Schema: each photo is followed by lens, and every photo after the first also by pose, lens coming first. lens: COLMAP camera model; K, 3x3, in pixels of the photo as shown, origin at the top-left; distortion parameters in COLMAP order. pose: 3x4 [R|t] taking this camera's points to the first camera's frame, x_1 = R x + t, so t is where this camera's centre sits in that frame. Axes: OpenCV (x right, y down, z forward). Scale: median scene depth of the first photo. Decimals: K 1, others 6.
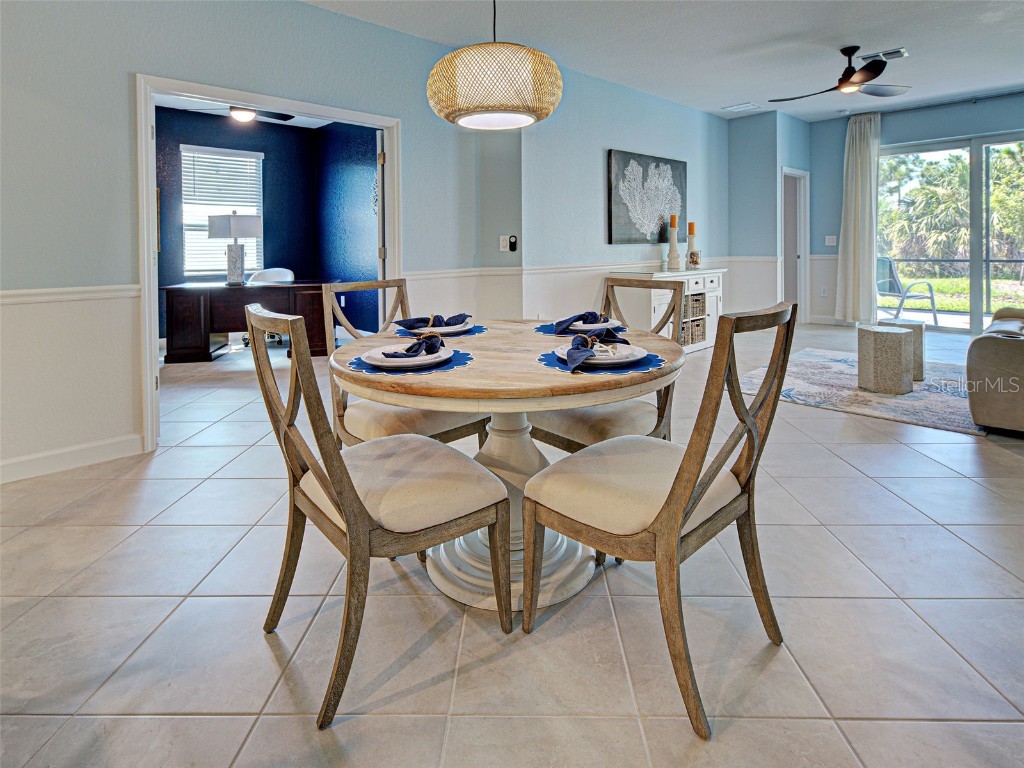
lens RADIAL K [[547.8, 0, 507.9], [0, 547.8, 259.2], [0, 0, 1]] dist [0.015397, -0.000400]
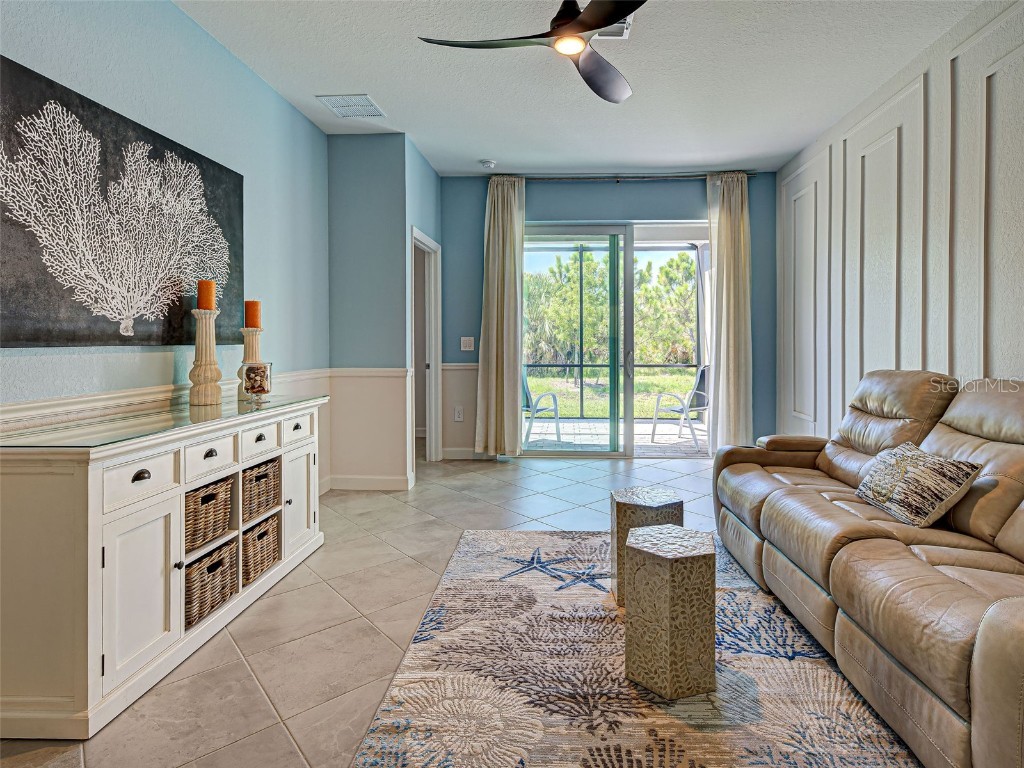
lens RADIAL K [[541.3, 0, 539.6], [0, 541.3, 351.3], [0, 0, 1]] dist [0.005627, -0.001221]
pose [[0.723961, 0.002625, 0.689836, 0.199438], [0.006879, 0.999916, -0.011024, -0.018346], [-0.689807, 0.012726, 0.723882, 0.513204]]
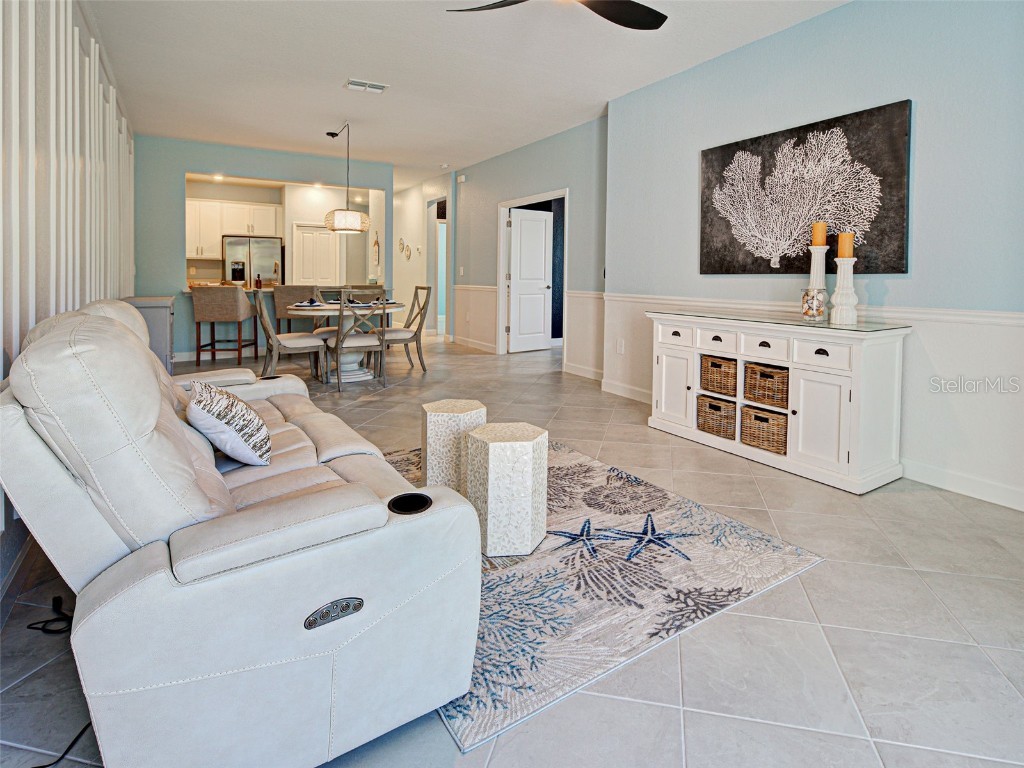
lens RADIAL K [[554.6, 0, 557.2], [0, 554.6, 292.6], [0, 0, 1]] dist [0.000244, 0.000059]
pose [[-0.164861, 0.040032, -0.985504, 0.899965], [-0.032125, 0.998428, 0.045931, -0.028105], [0.985793, 0.039232, -0.163316, 0.843848]]
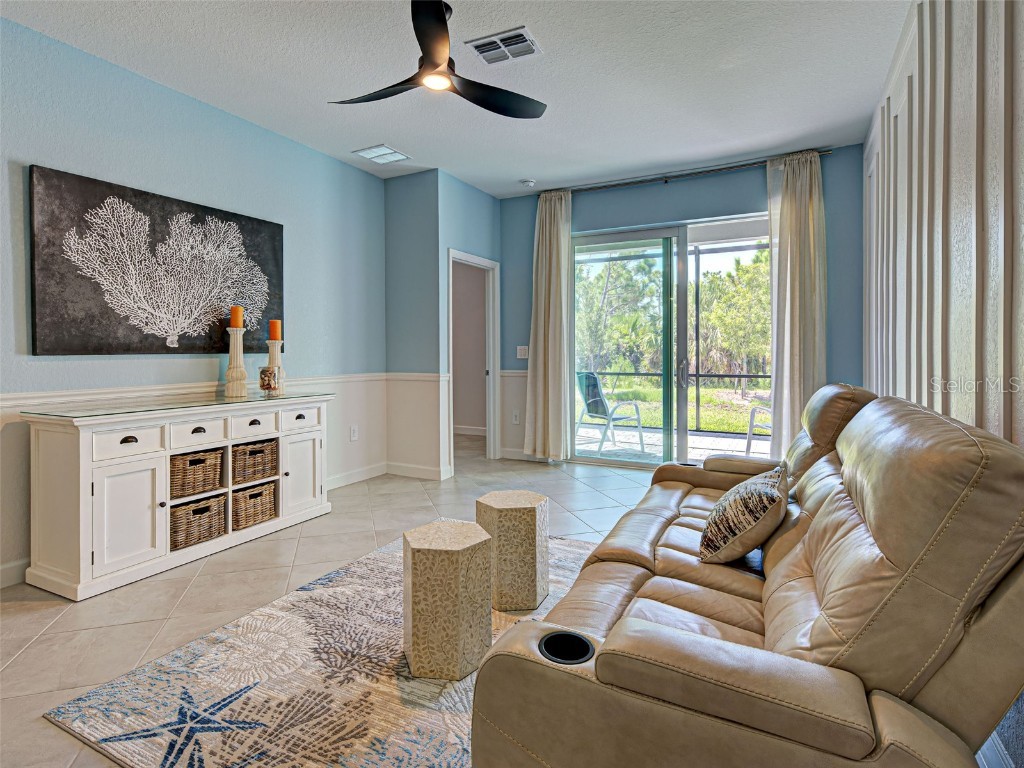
lens RADIAL K [[528.9, 0, 506.6], [0, 528.9, 361.2], [0, 0, 1]] dist [0.002555, 0.002412]
pose [[0.946945, 0.005162, 0.321355, 0.399303], [-0.002266, 0.999953, -0.009387, -0.016613], [-0.321389, 0.008160, 0.946912, 0.366256]]
